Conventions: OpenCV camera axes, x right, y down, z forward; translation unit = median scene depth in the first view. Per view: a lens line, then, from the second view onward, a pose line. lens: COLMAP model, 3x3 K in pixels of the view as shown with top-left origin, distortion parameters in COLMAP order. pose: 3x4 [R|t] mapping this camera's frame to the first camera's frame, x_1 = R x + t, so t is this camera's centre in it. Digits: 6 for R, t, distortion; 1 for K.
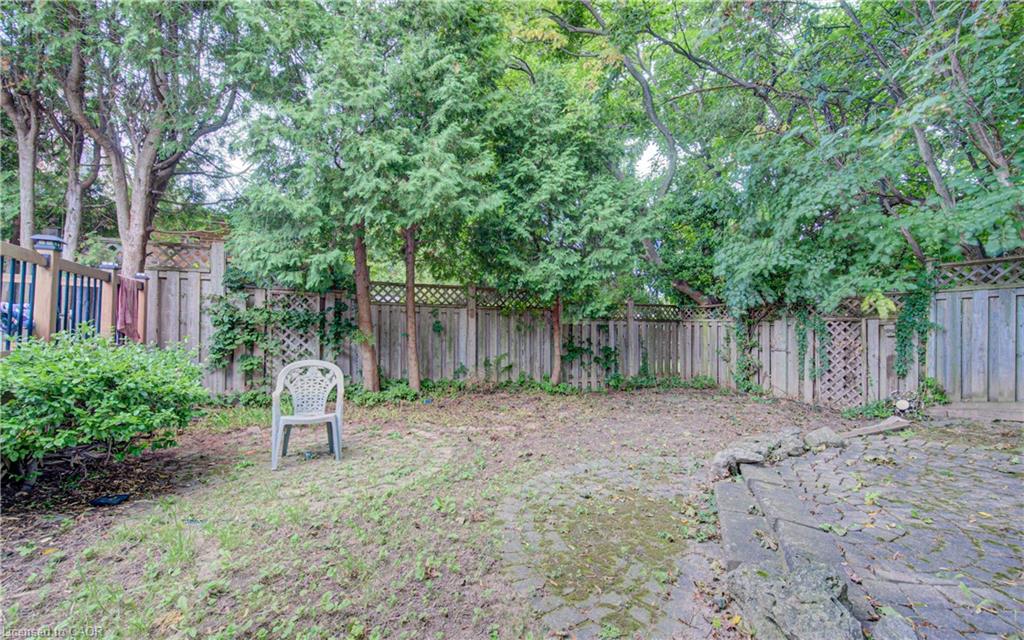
lens RADIAL K [[410.8, 0, 529.7], [0, 410.8, 327.6], [0, 0, 1]] dist [0.000610, 0.000403]
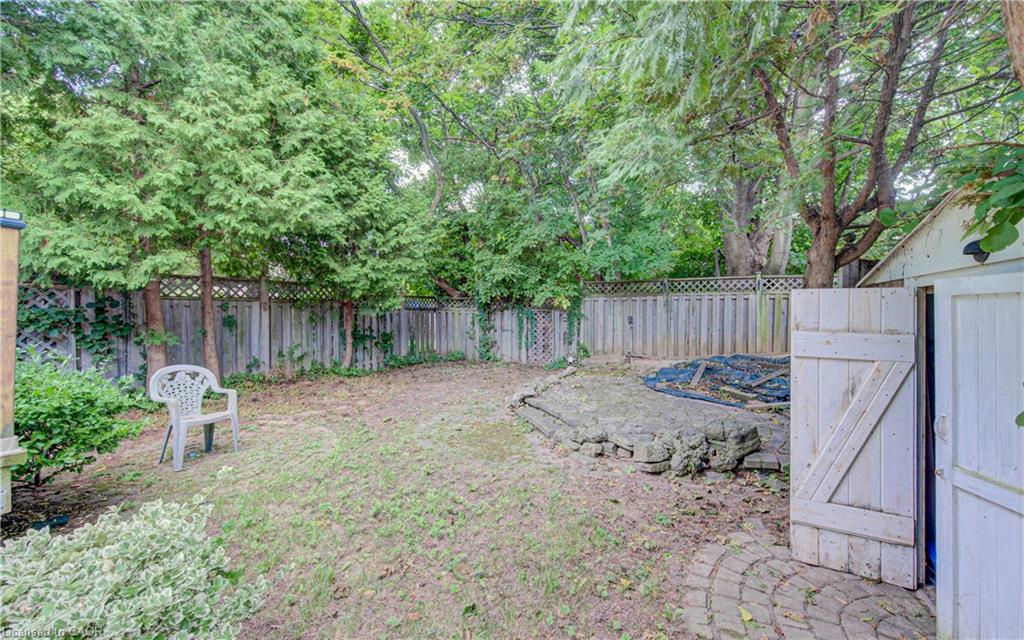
lens RADIAL K [[410.8, 0, 522.1], [0, 410.8, 310.5], [0, 0, 1]] dist [0.000610, 0.000403]
pose [[0.774229, -0.010495, 0.632818, -0.338492], [0.000311, 0.999869, 0.016202, -0.047505], [-0.632905, -0.012347, 0.774131, -0.212046]]
